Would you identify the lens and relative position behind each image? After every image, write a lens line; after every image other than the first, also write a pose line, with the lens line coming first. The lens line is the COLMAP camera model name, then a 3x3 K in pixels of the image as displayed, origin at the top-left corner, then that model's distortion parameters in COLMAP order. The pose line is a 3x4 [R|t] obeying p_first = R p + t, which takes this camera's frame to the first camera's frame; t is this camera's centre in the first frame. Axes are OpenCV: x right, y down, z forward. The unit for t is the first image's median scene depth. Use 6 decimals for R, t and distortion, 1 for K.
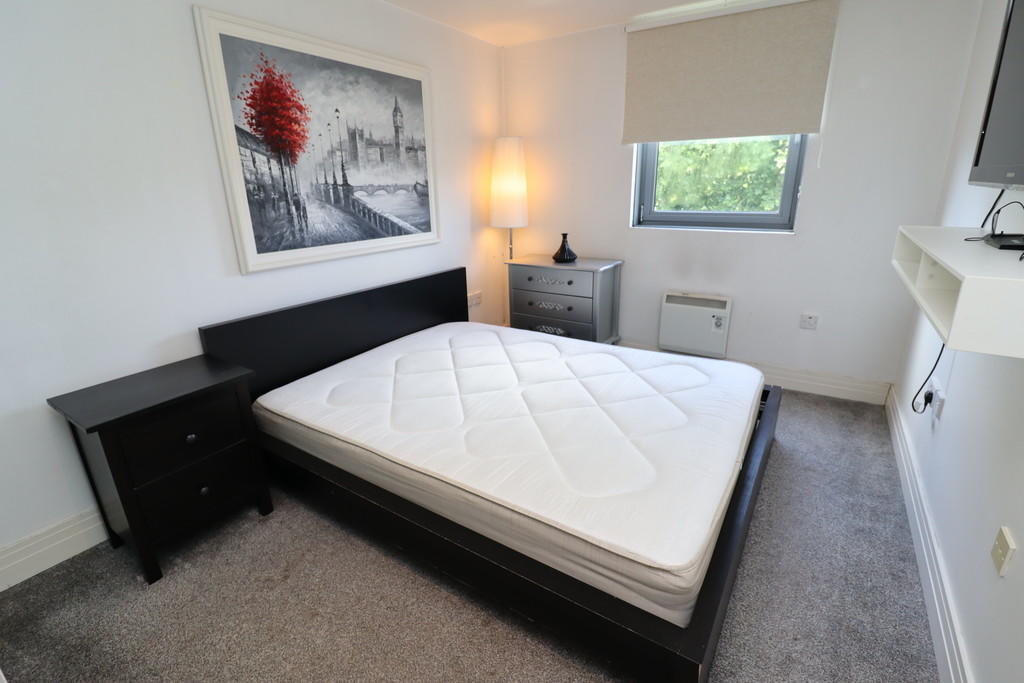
lens RADIAL K [[475.5, 0, 510.9], [0, 475.5, 339.9], [0, 0, 1]] dist [-0.025327, -0.001634]
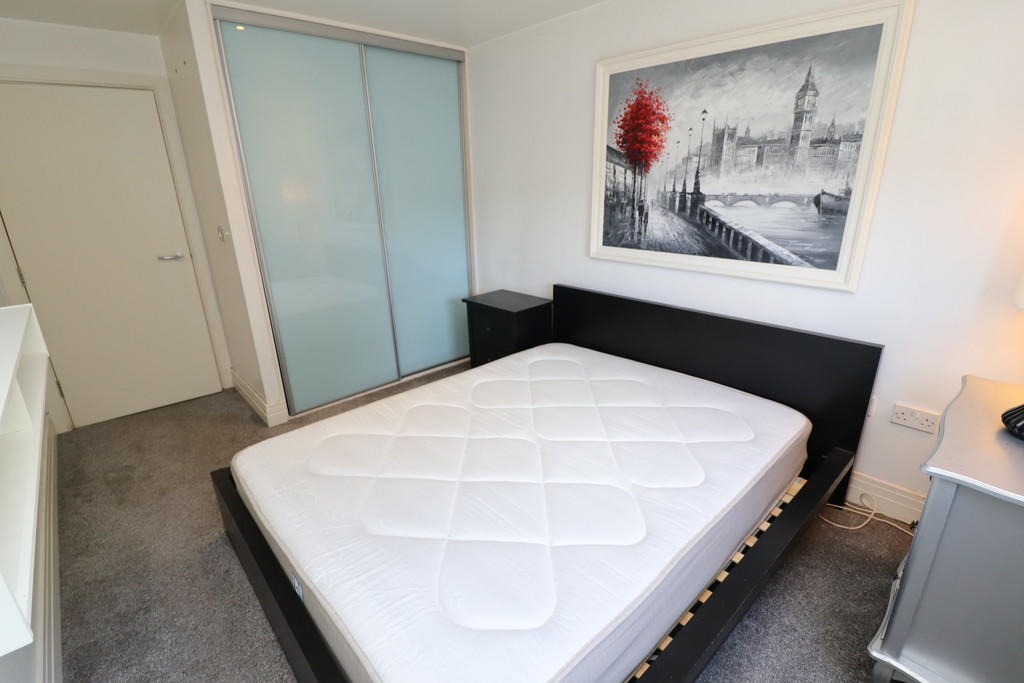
lens RADIAL K [[475.5, 0, 509.7], [0, 475.5, 341.9], [0, 0, 1]] dist [-0.025327, -0.001634]
pose [[-0.253112, 0.332904, -0.908355, 0.699291], [-0.271157, 0.876882, 0.396927, -0.355814], [0.928660, 0.346774, -0.131680, 0.924143]]
